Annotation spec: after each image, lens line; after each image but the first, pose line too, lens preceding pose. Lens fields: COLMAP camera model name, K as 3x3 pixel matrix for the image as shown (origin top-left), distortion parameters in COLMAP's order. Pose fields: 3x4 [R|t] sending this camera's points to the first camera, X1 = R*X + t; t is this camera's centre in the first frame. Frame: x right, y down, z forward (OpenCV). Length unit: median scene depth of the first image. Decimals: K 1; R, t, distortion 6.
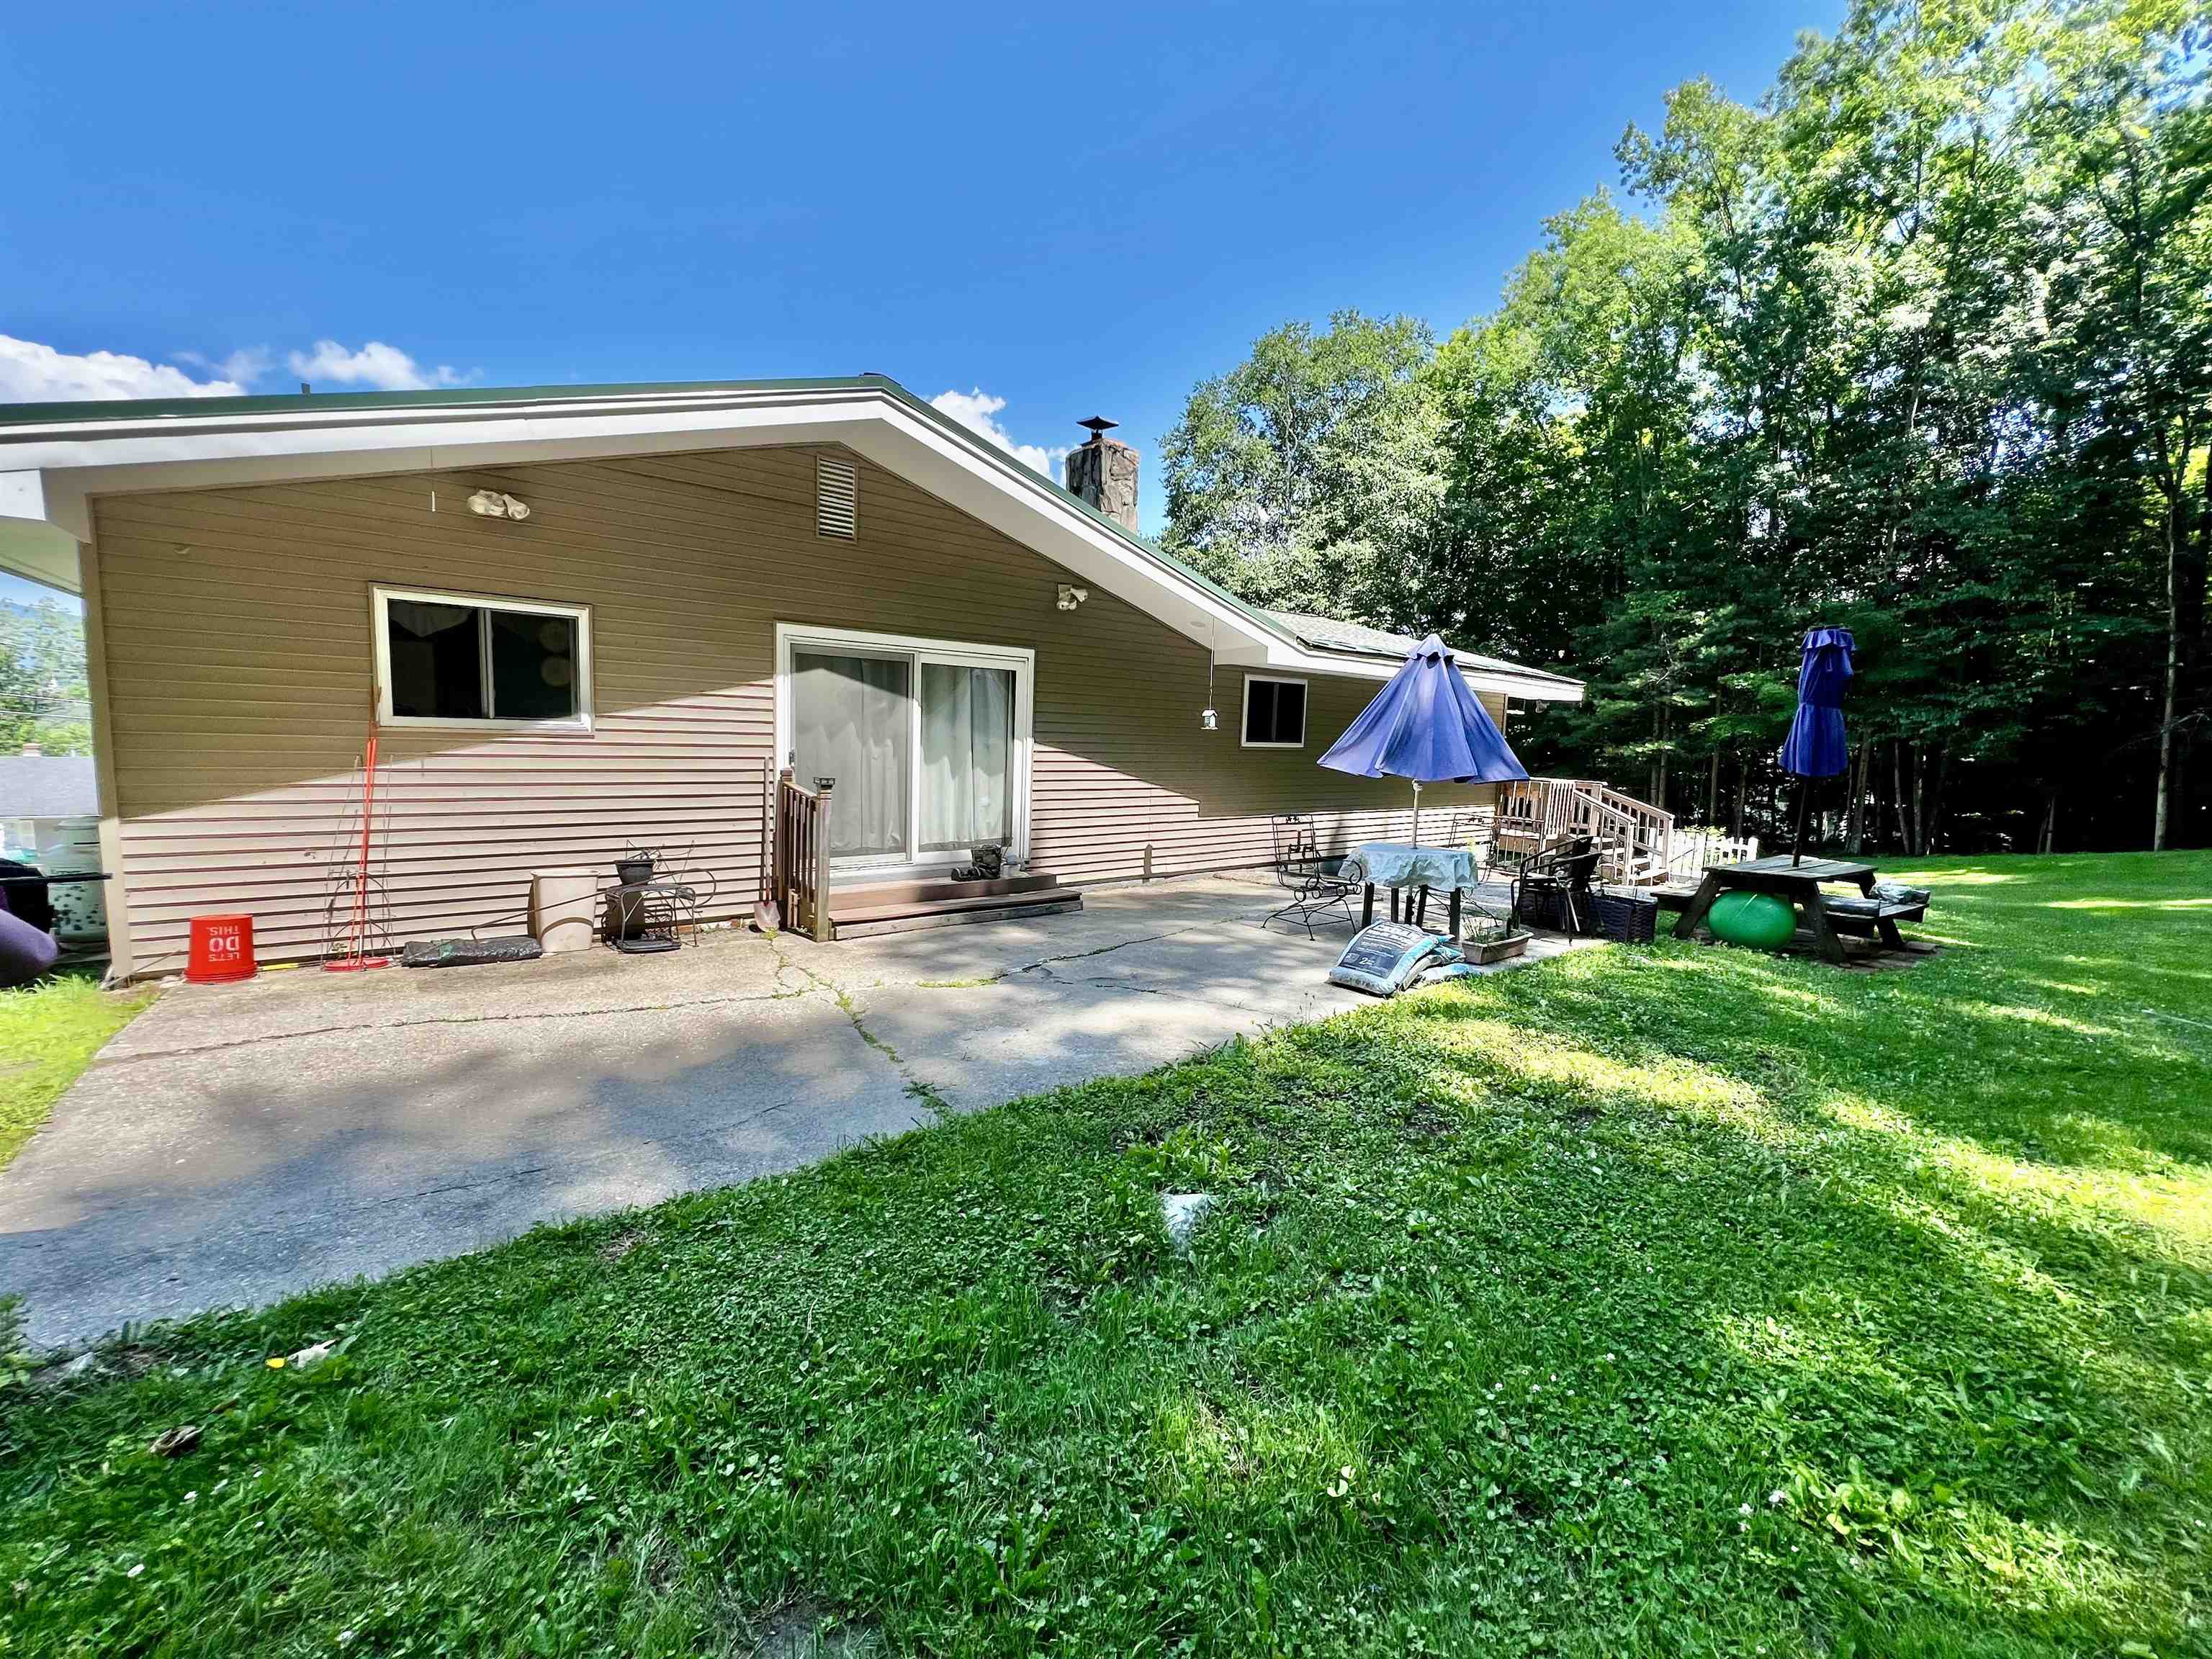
lens RADIAL K [[889.1, 0, 1101.4], [0, 889.1, 825.8], [0, 0, 1]] dist [-0.000228, -0.000531]
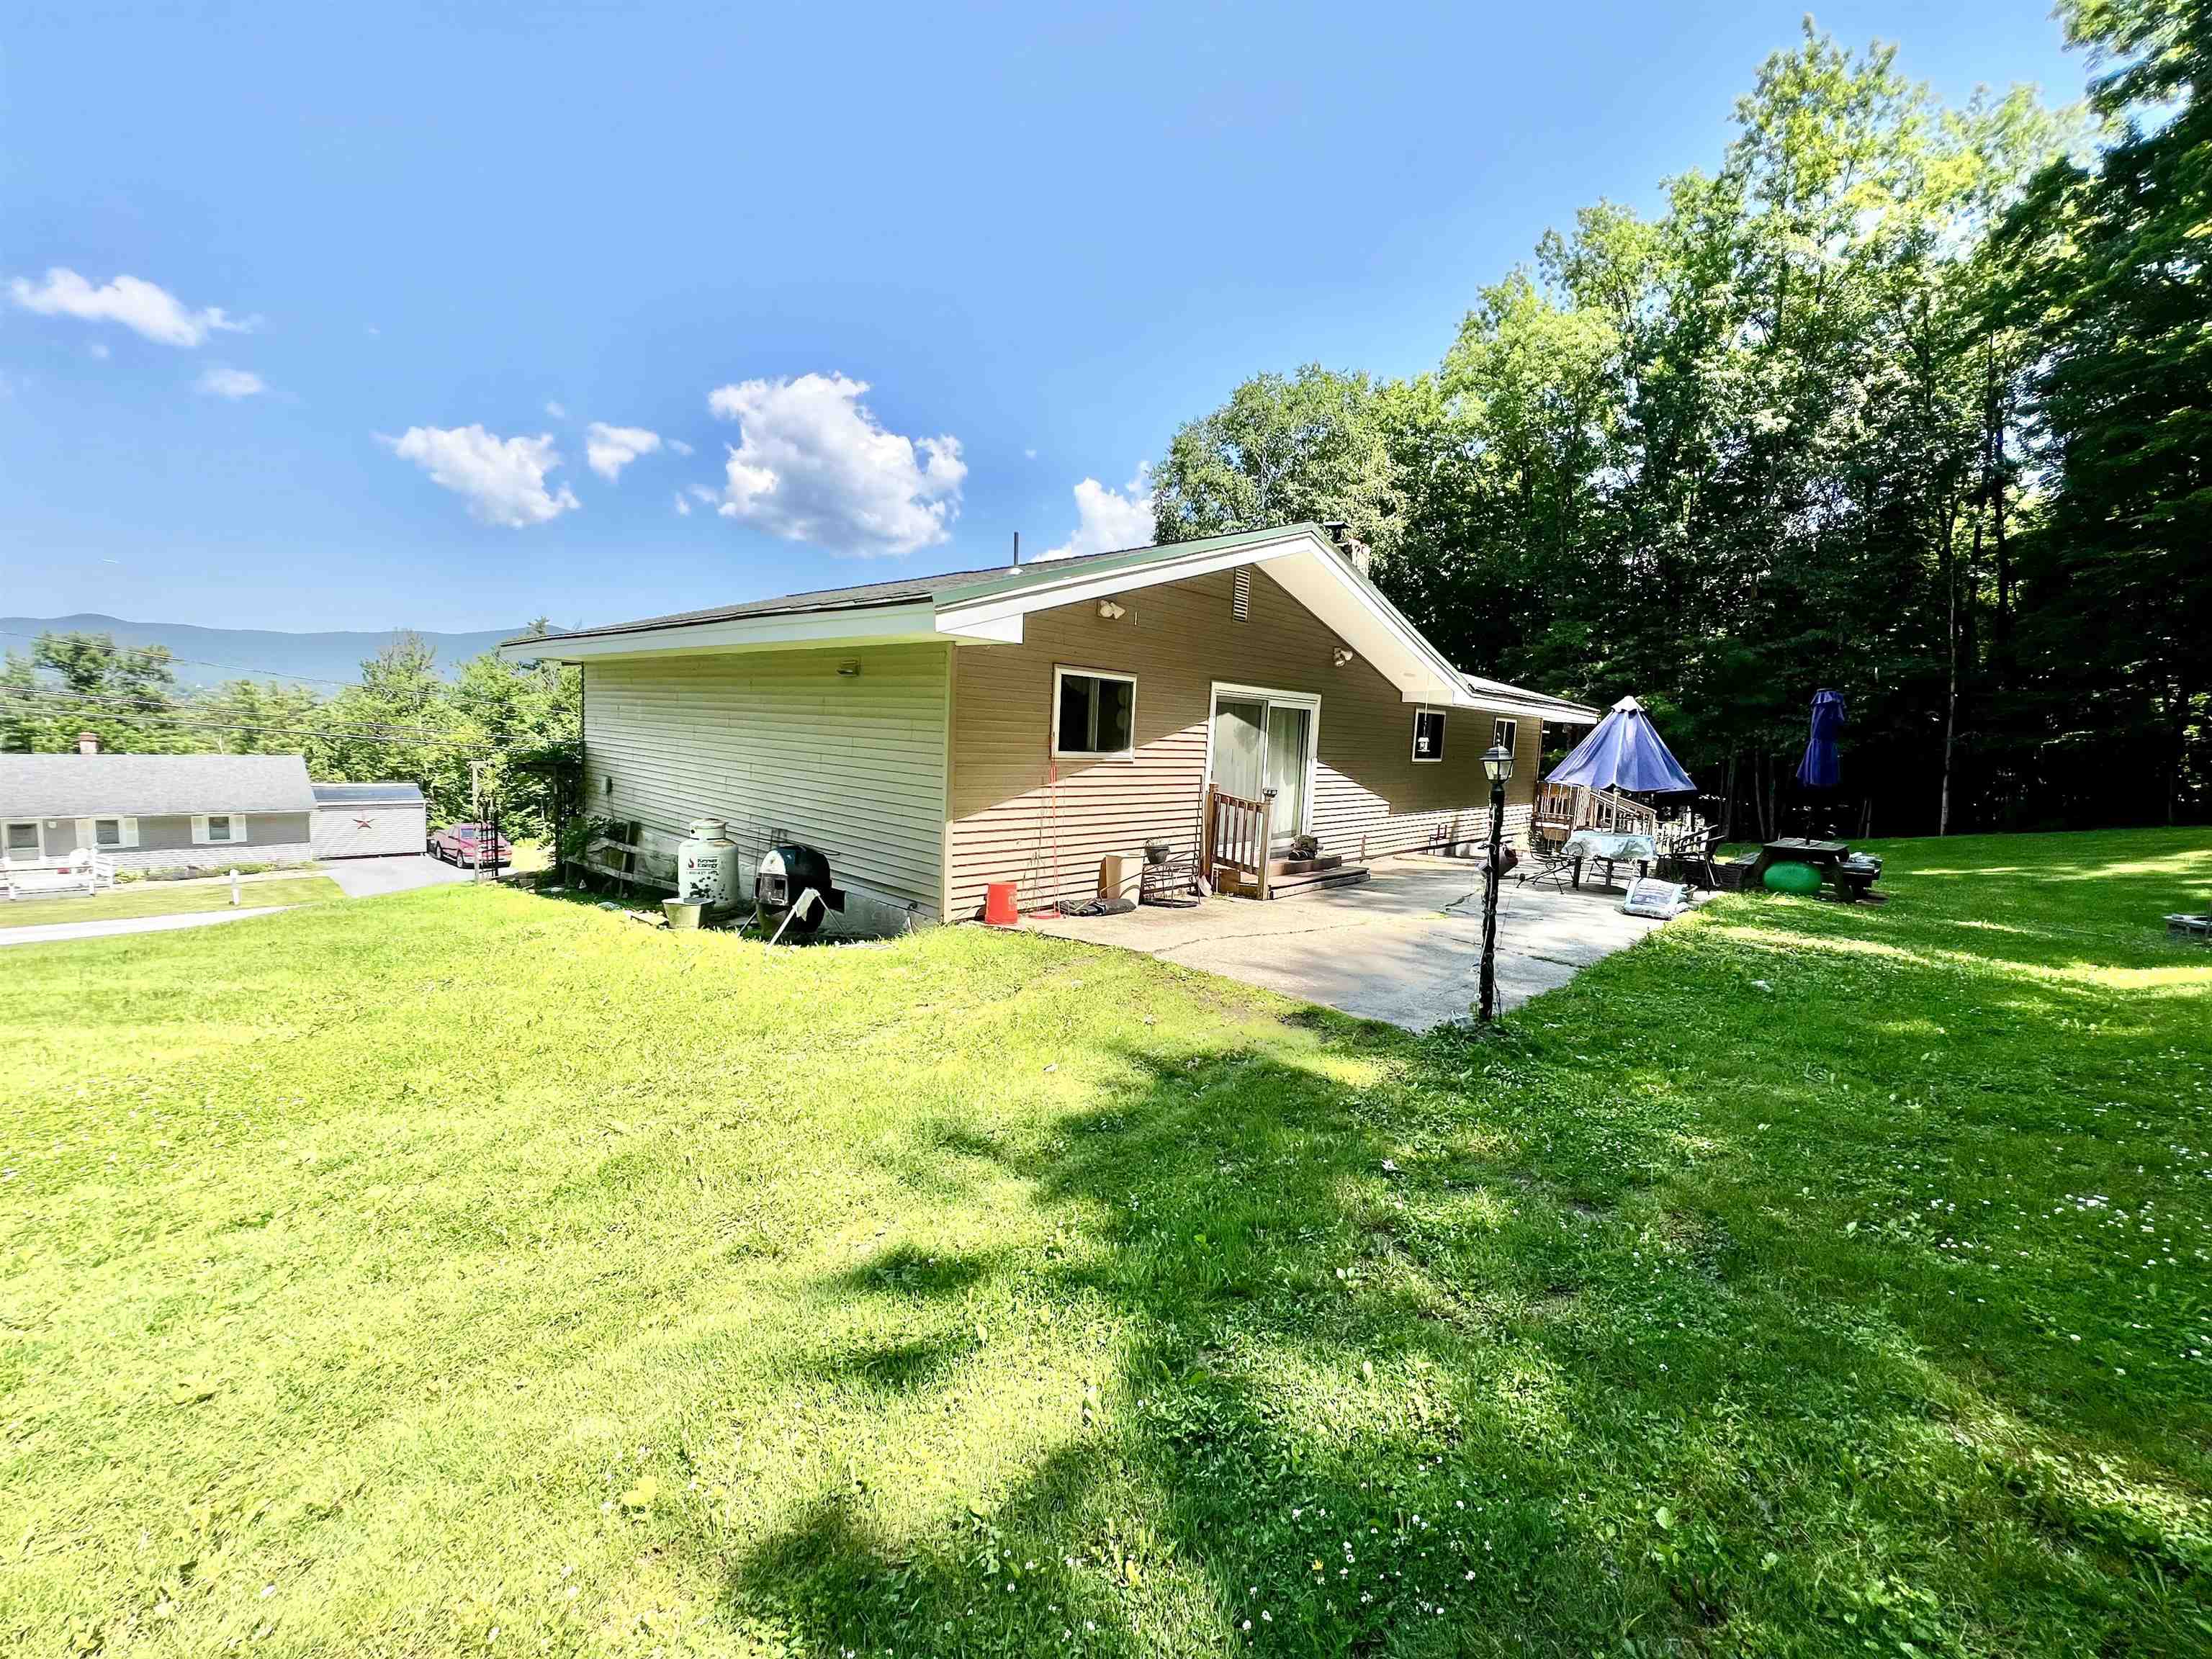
lens RADIAL K [[889.1, 0, 1108.5], [0, 889.1, 820.7], [0, 0, 1]] dist [-0.000228, -0.000531]
pose [[0.989750, -0.006273, 0.142673, -0.411168], [0.006544, 0.999978, -0.001429, -0.000944], [-0.142660, 0.002348, 0.989769, -0.224239]]
